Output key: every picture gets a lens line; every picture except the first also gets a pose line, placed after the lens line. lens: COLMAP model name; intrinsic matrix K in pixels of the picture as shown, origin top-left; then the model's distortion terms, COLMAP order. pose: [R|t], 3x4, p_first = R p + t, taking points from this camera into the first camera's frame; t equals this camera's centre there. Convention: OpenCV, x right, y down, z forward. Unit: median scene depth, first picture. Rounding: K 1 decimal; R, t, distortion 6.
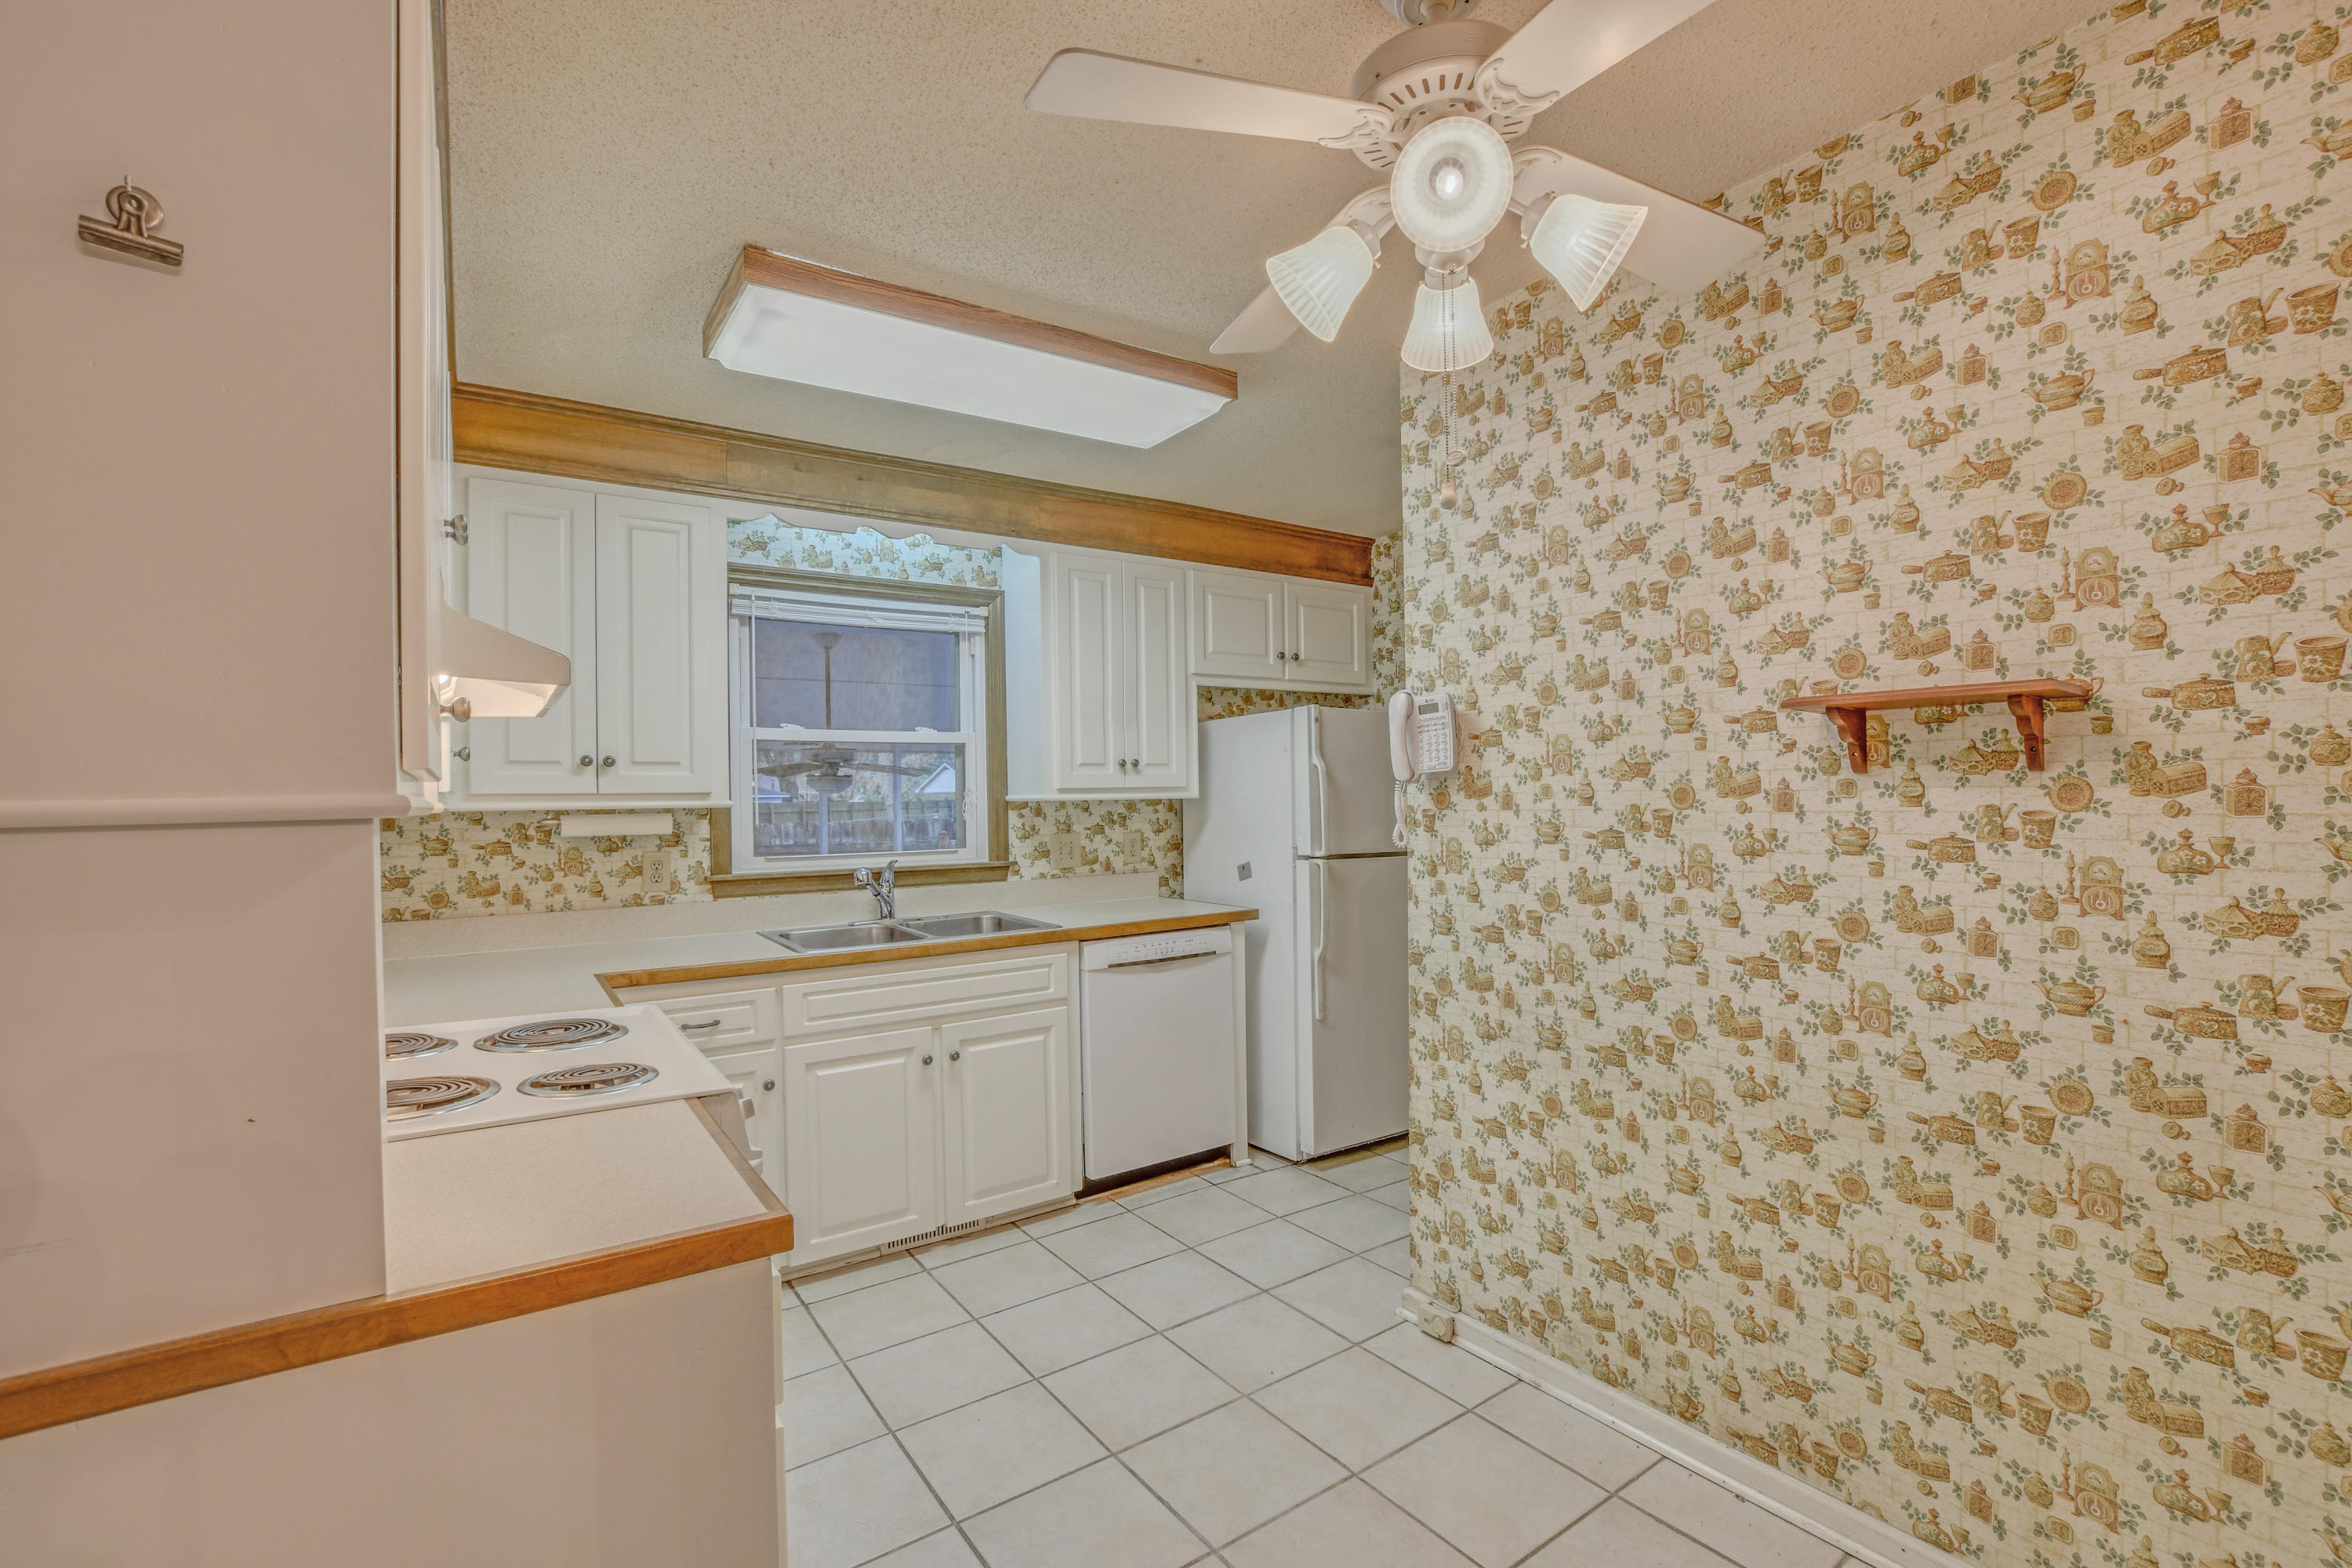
lens RADIAL K [[1042.1, 0, 1179.1], [0, 1042.1, 794.0], [0, 0, 1]] dist [-0.033027, 0.006262]
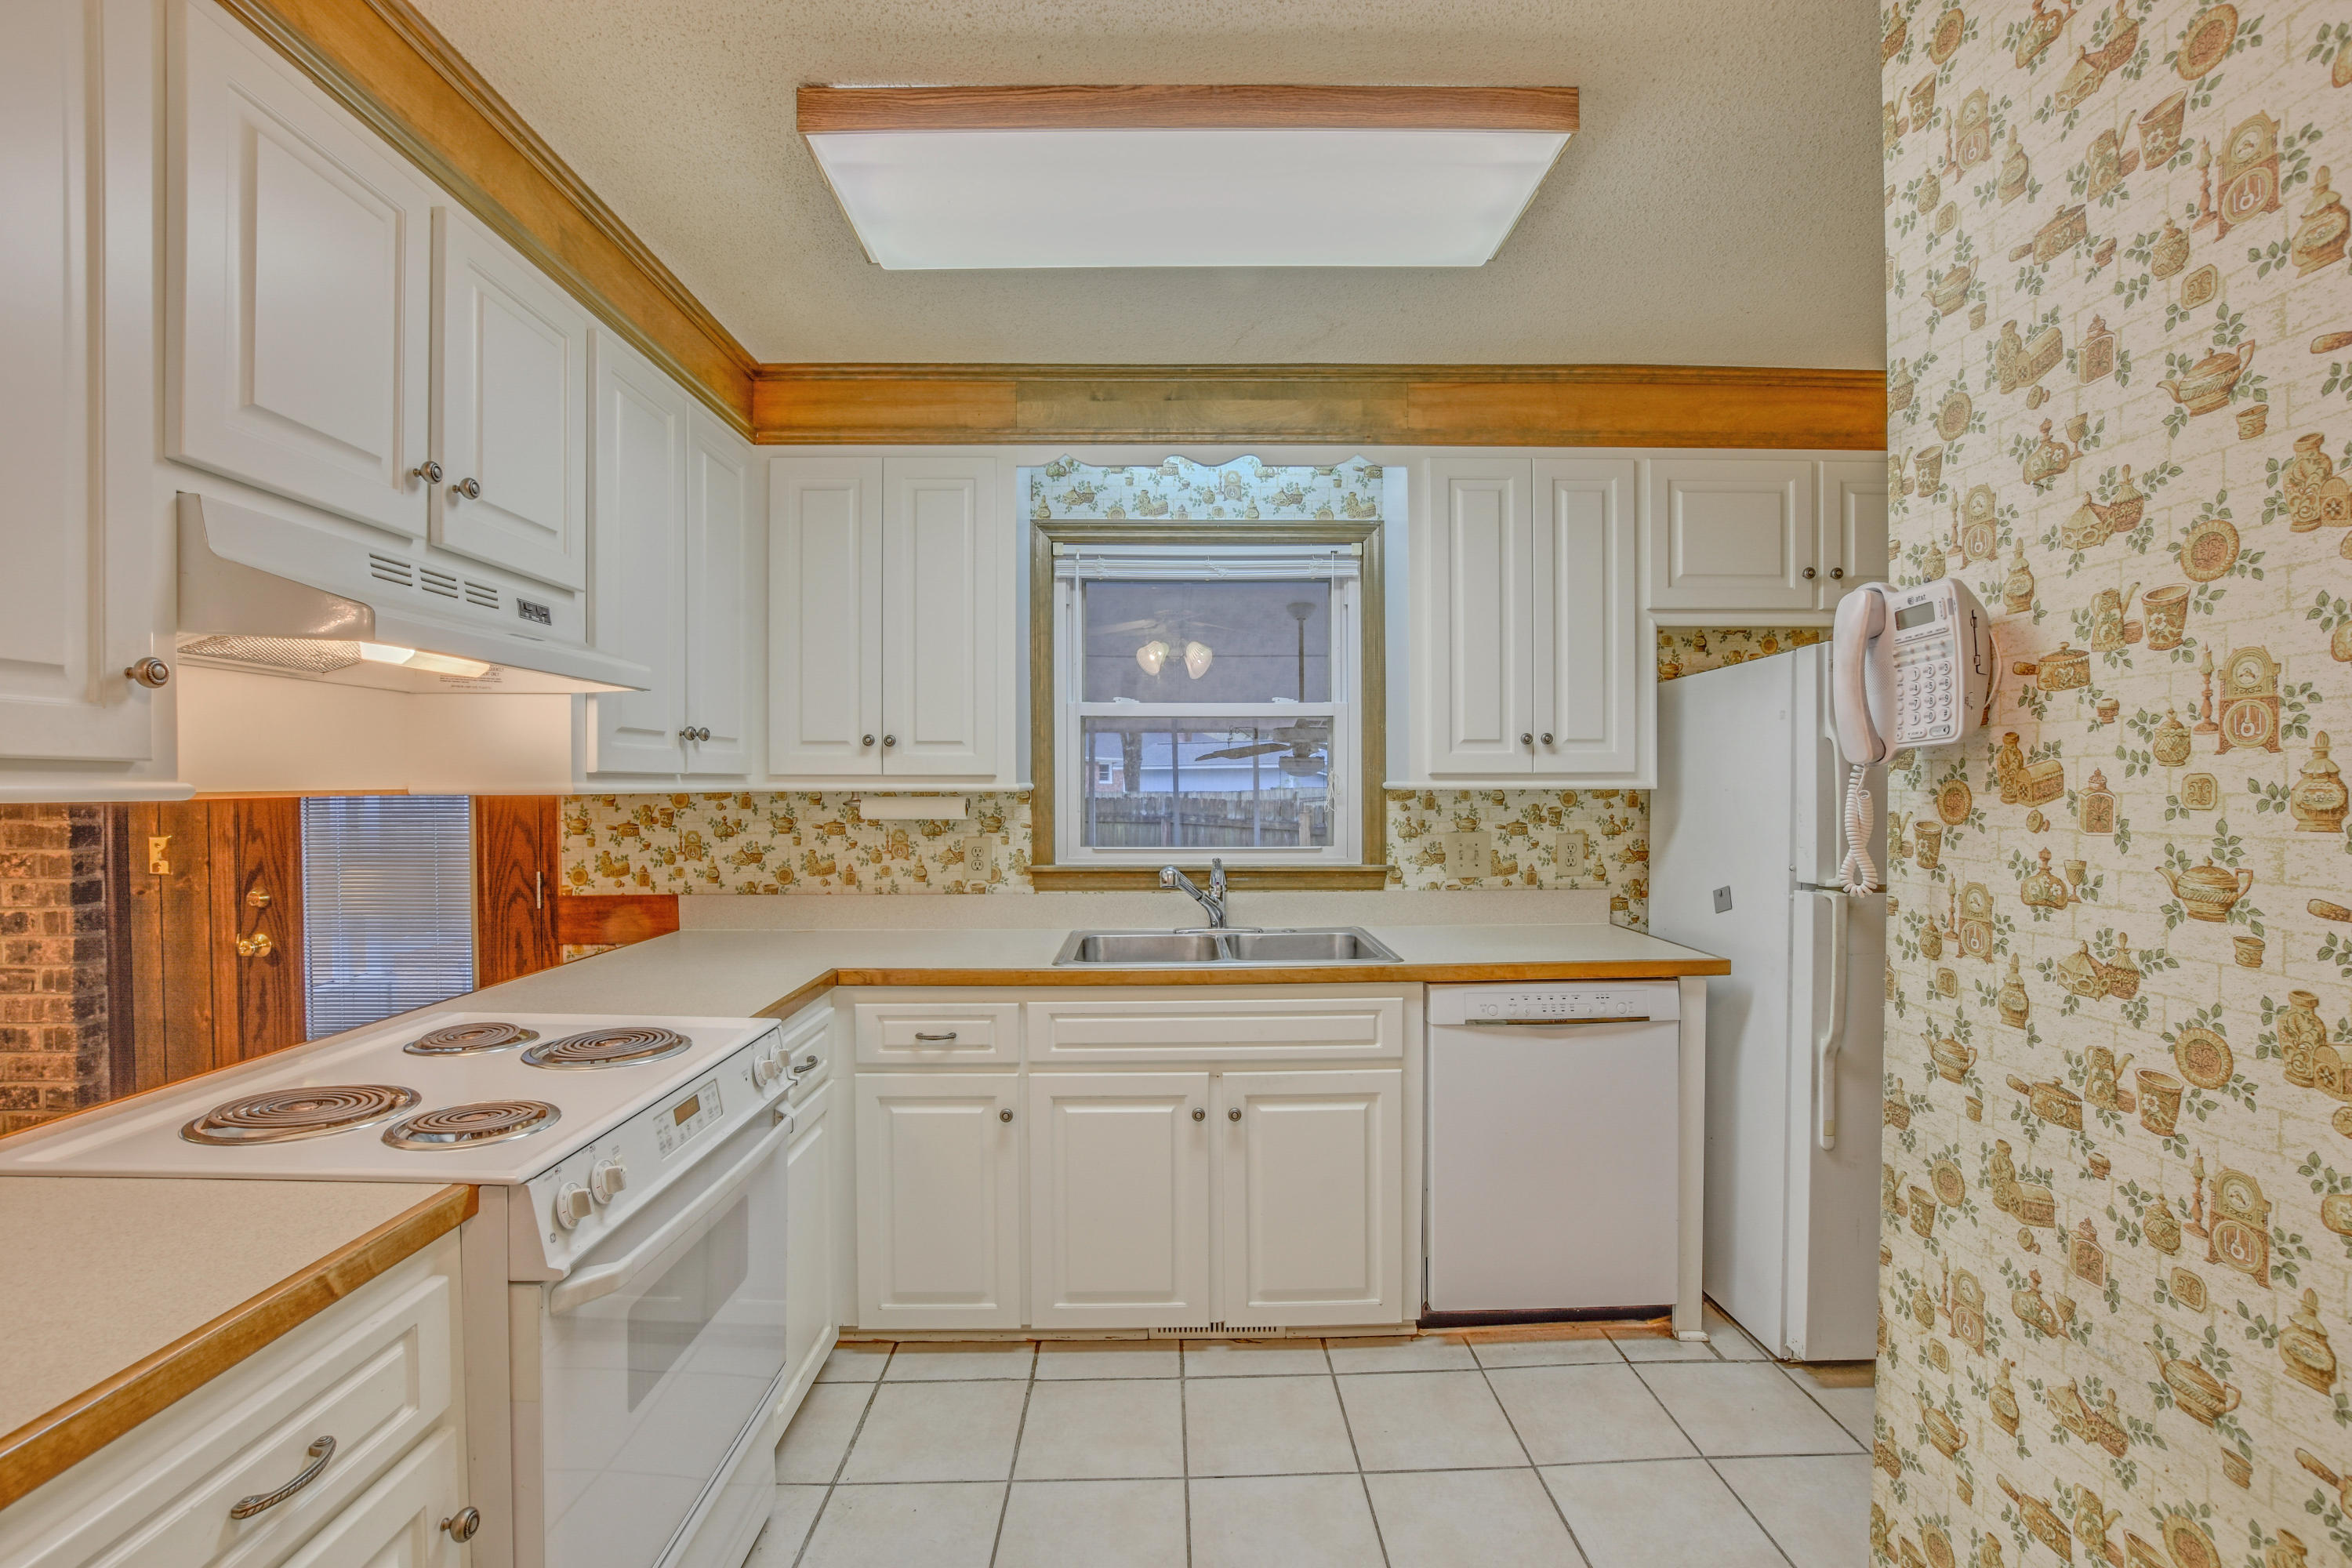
lens RADIAL K [[1042.1, 0, 1179.1], [0, 1042.1, 794.0], [0, 0, 1]] dist [-0.033027, 0.006262]
pose [[0.831927, 0.019046, -0.554559, 0.167124], [-0.009628, 0.999756, 0.019892, -0.003913], [0.554802, -0.011210, 0.831907, 0.309459]]
